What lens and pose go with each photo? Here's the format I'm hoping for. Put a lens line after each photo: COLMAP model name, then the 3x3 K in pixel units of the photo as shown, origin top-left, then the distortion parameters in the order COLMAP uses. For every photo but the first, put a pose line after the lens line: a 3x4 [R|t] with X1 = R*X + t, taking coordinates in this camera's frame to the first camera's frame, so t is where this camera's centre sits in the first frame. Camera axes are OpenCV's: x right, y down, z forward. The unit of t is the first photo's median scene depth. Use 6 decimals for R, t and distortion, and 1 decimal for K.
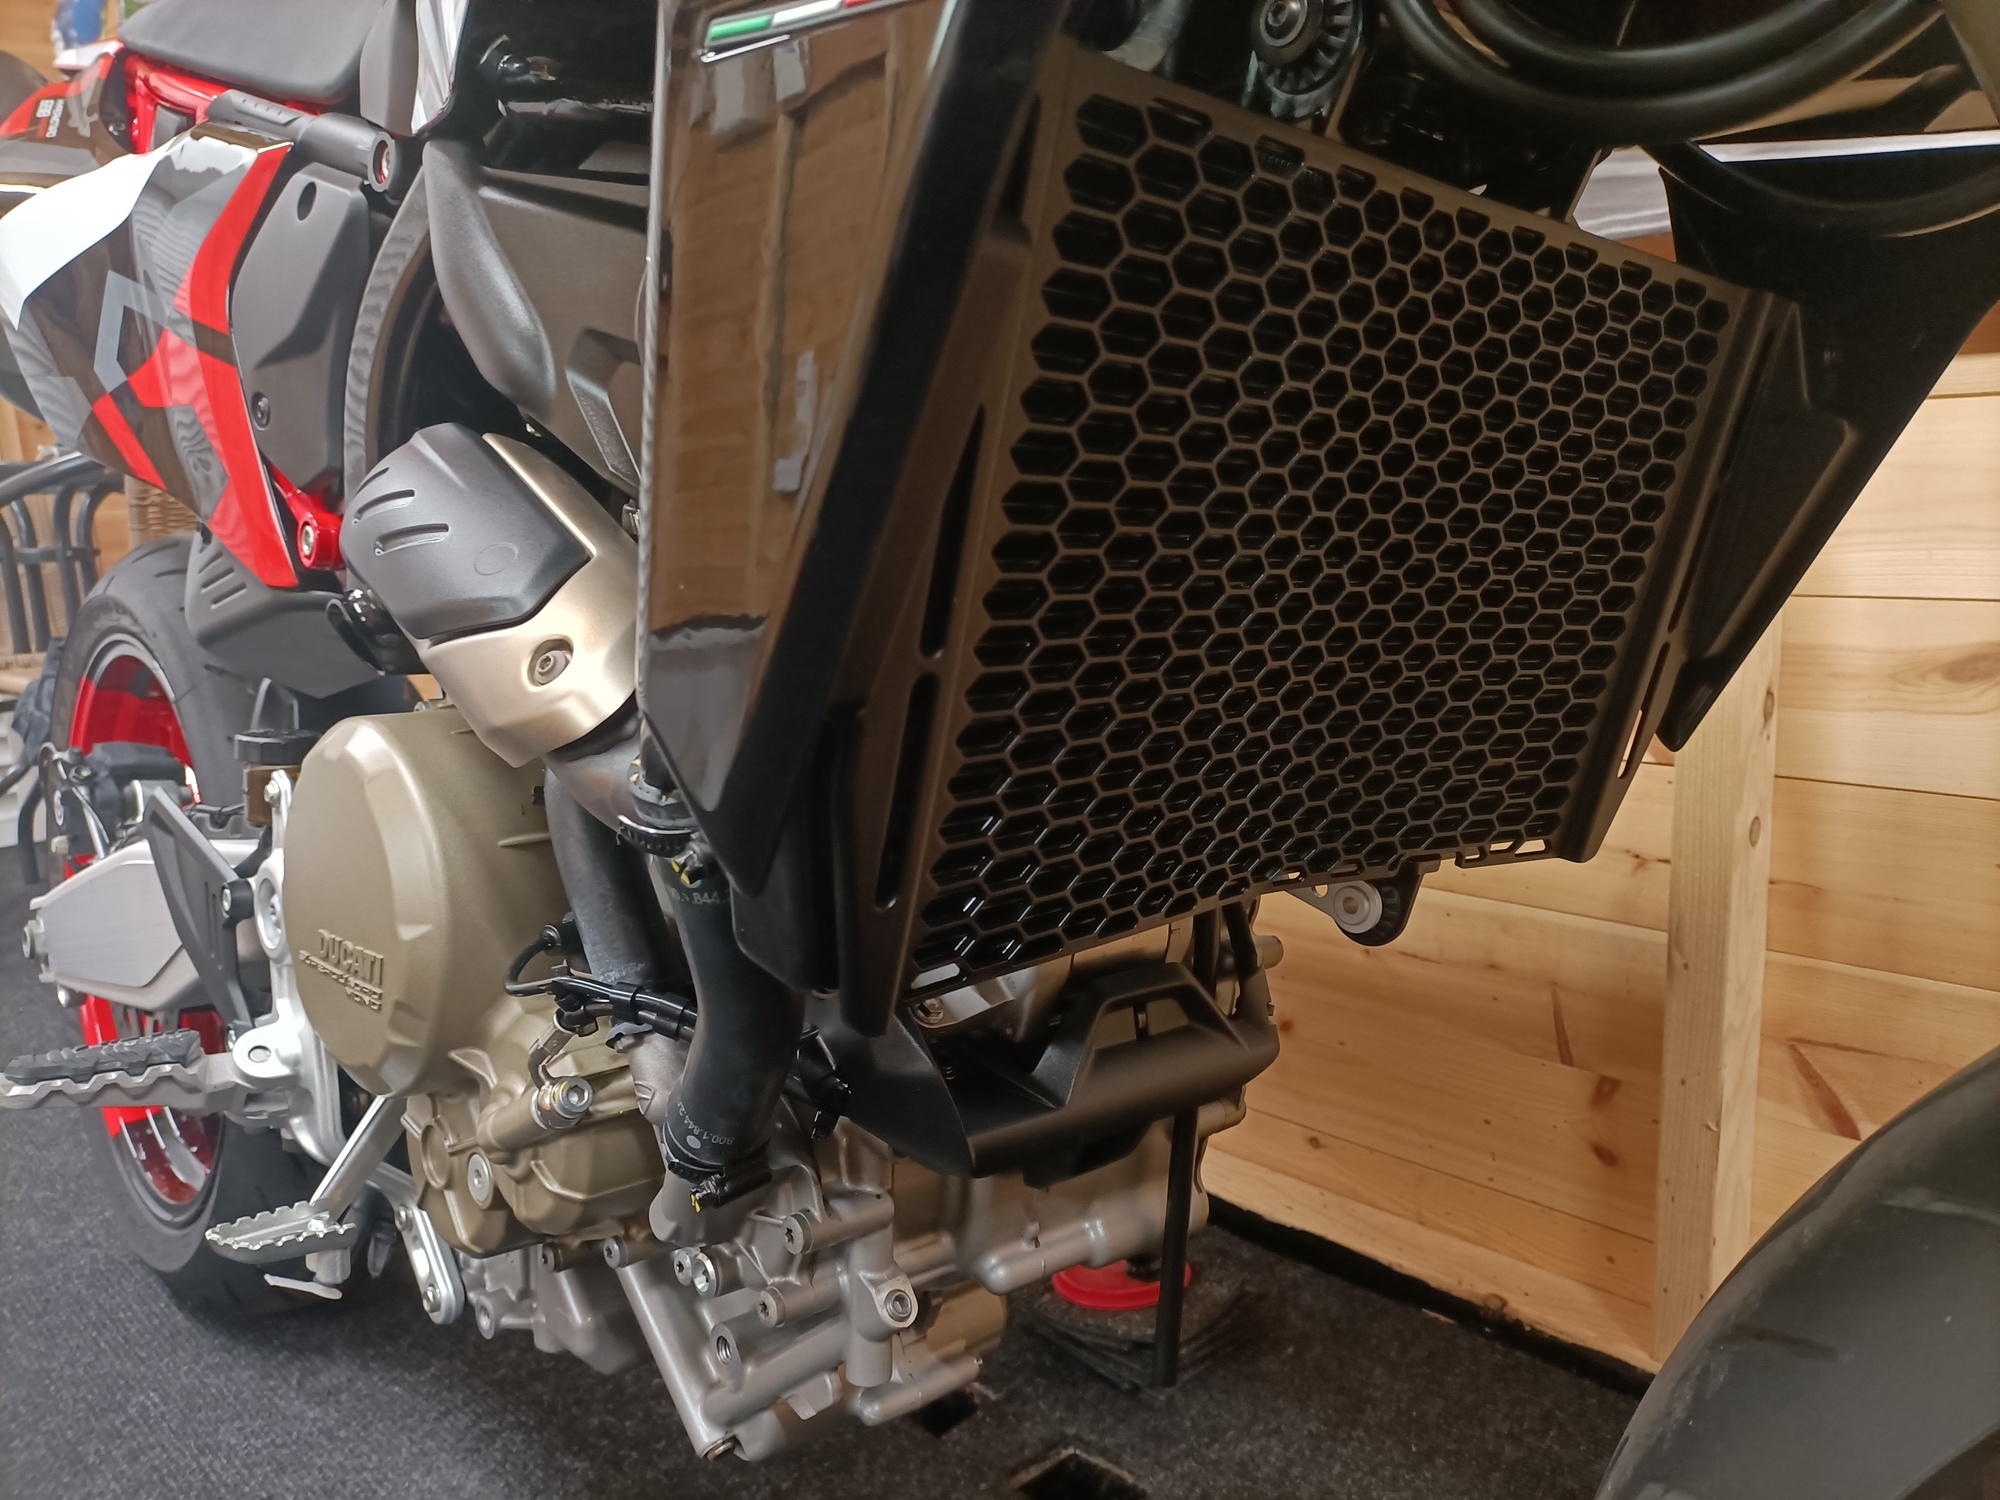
lens RADIAL K [[1483.4, 0, 994.5], [0, 1483.4, 752.3], [0, 0, 1]] dist [-0.002294, -0.012912]
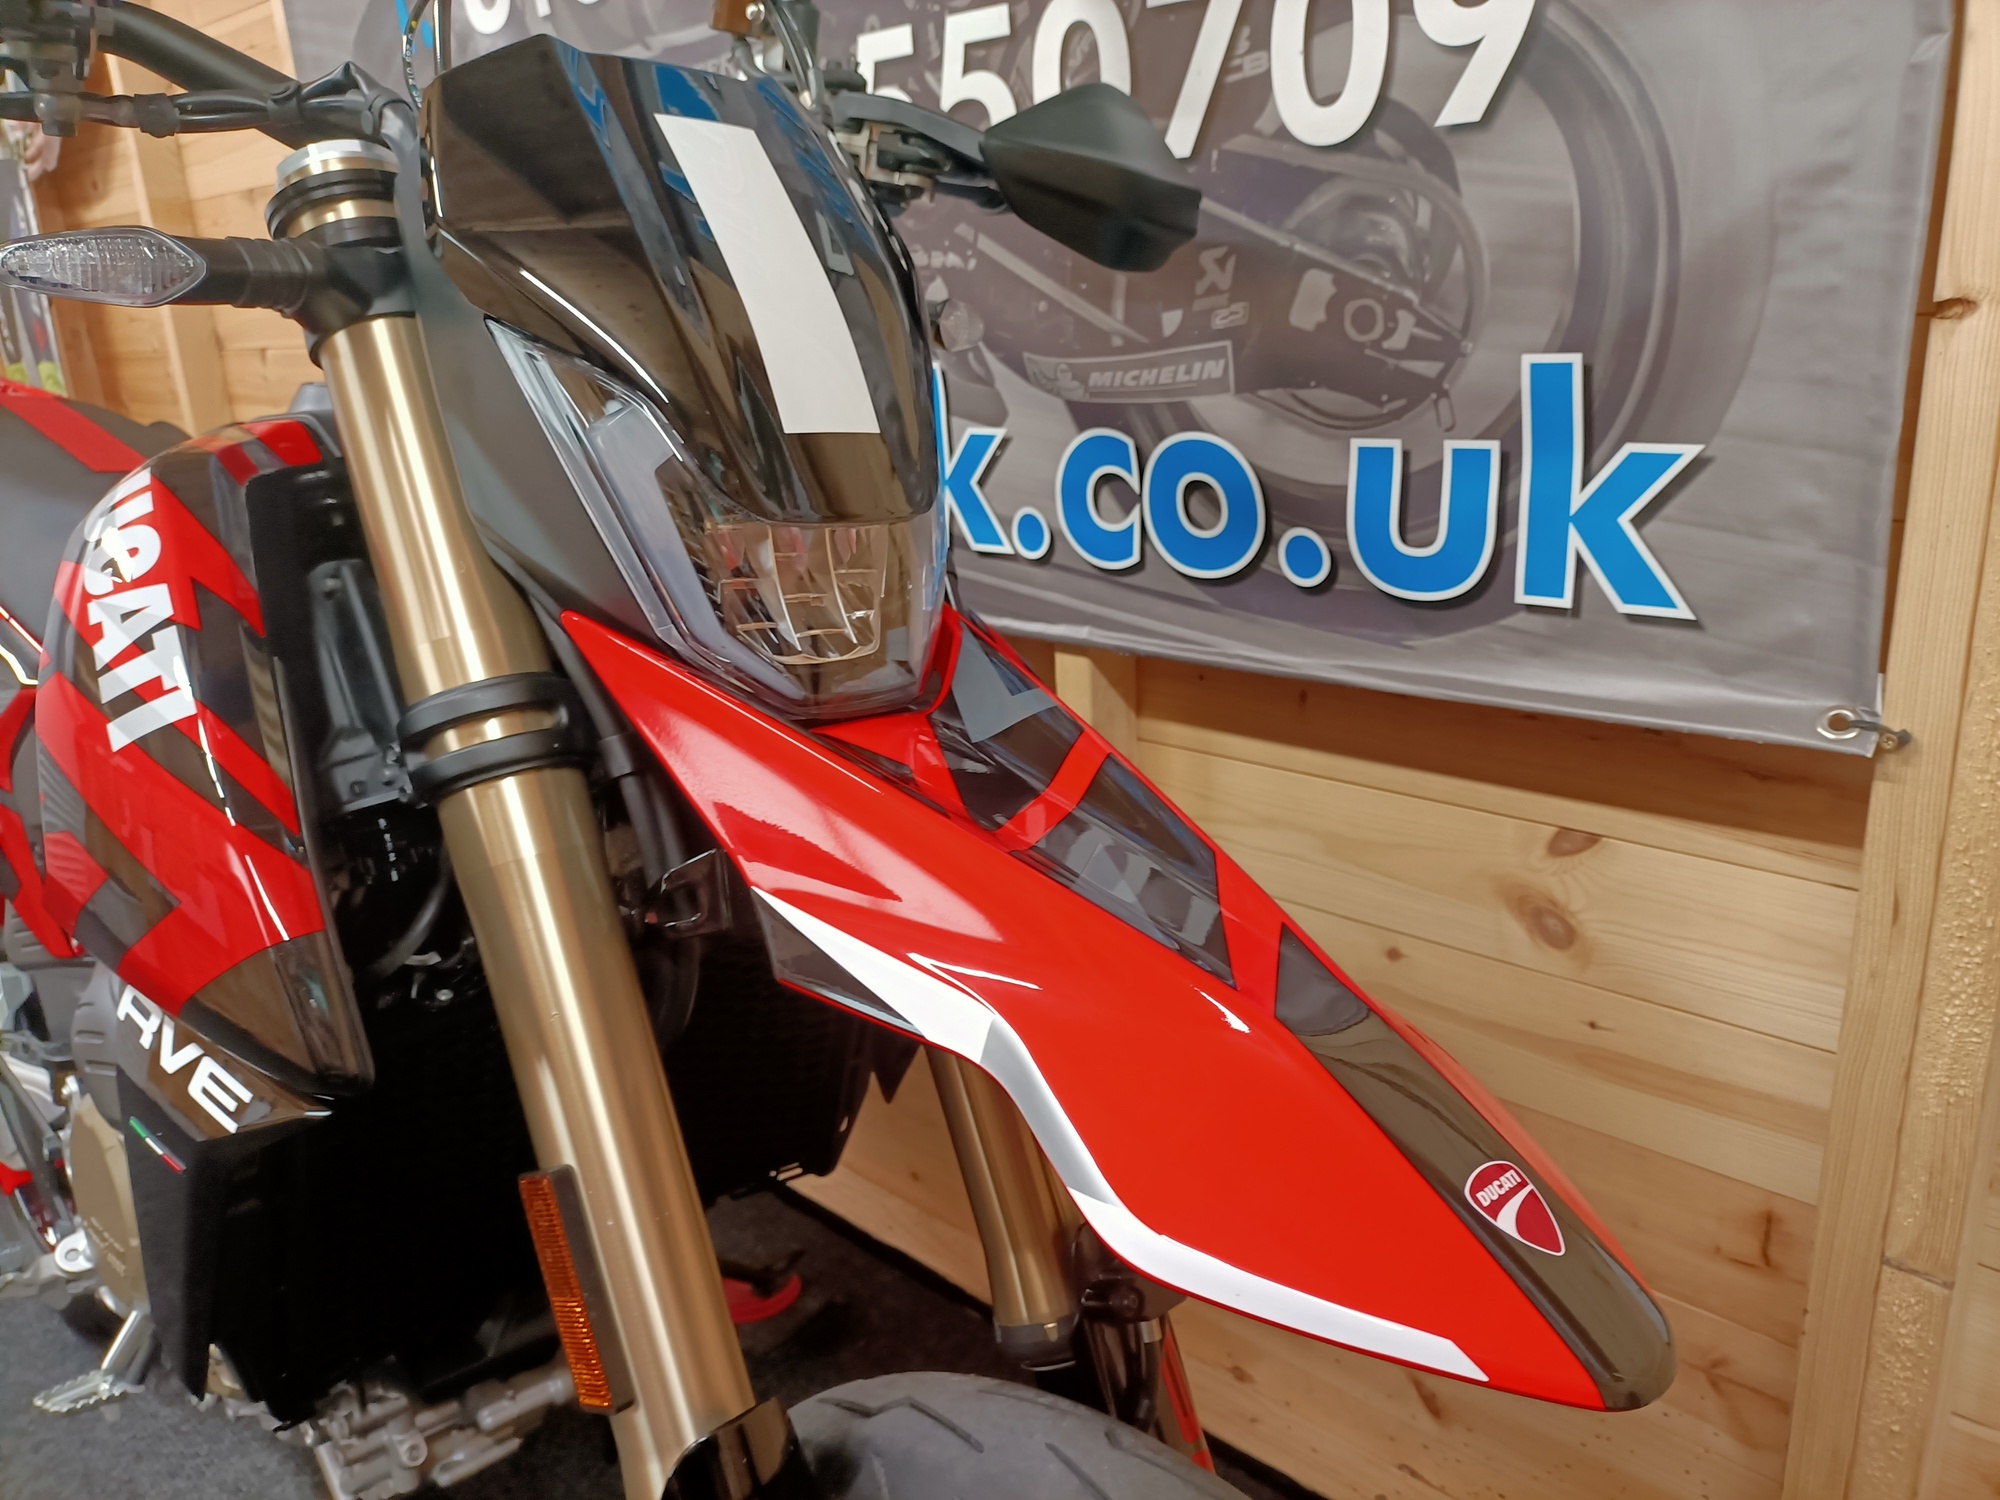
lens RADIAL K [[1483.4, 0, 1002.2], [0, 1483.4, 747.8], [0, 0, 1]] dist [-0.002294, -0.012912]
pose [[0.999015, -0.018568, 0.040308, 0.435701], [0.013655, 0.992813, 0.118890, -0.503013], [-0.042226, -0.118223, 0.992089, -0.531321]]
